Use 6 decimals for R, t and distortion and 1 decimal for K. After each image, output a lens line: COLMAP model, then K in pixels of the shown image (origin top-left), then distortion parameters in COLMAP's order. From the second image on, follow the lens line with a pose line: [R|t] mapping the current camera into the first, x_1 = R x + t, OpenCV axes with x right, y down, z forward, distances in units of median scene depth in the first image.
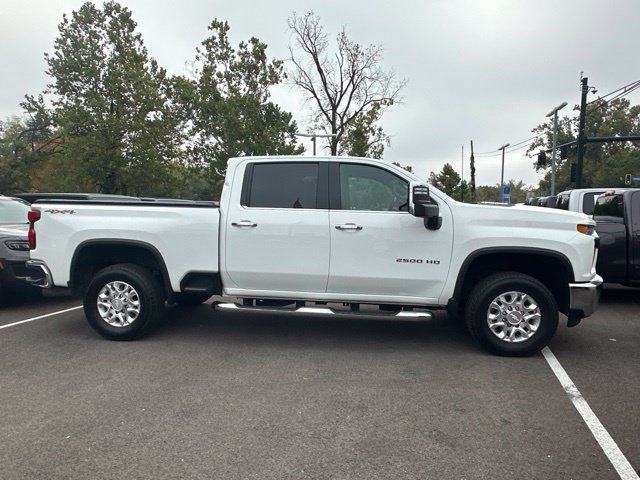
lens RADIAL K [[428.1, 0, 320.0], [0, 428.1, 240.0], [0, 0, 1]] dist [-0.004728, 0.002645]
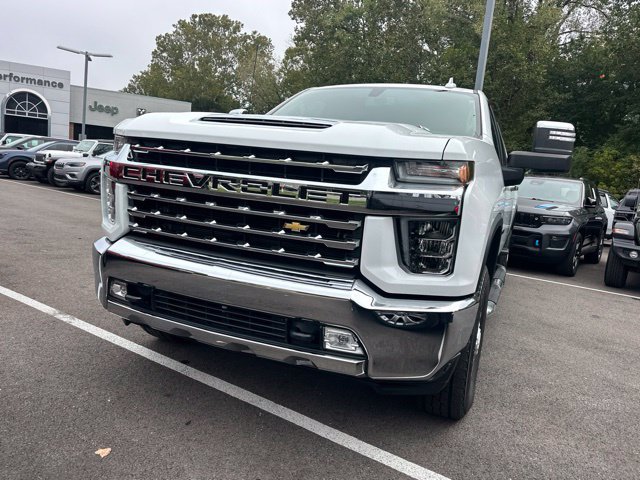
lens RADIAL K [[471.9, 0, 320.0], [0, 471.9, 240.0], [0, 0, 1]] dist [-0.002567, -0.000579]
pose [[-0.244904, 0.082645, -0.966018, 0.122697], [-0.175381, 0.976148, 0.127974, -0.002739], [0.953553, 0.200763, -0.224568, 0.148391]]
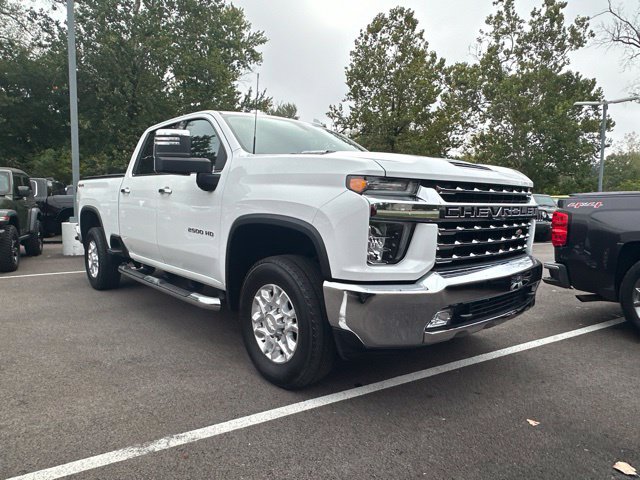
lens RADIAL K [[428.1, 0, 320.0], [0, 428.1, 240.0], [0, 0, 1]] dist [-0.004728, 0.002645]
pose [[0.752593, 0.056059, -0.656096, 0.098604], [-0.045320, 0.998417, 0.033323, 0.003081], [0.656925, 0.004655, 0.753942, 0.059230]]
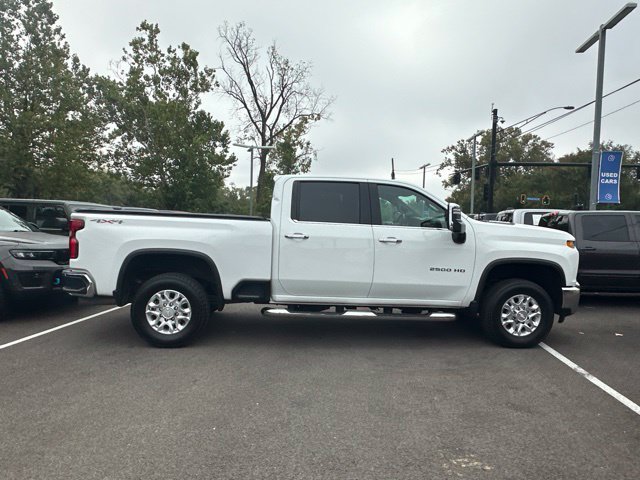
lens RADIAL K [[428.1, 0, 320.0], [0, 428.1, 240.0], [0, 0, 1]] dist [-0.004728, 0.002645]
pose [[0.981519, 0.012482, 0.190960, -0.037010], [-0.007661, 0.999633, -0.025966, 0.000031], [-0.191214, 0.024023, 0.981254, -0.010207]]
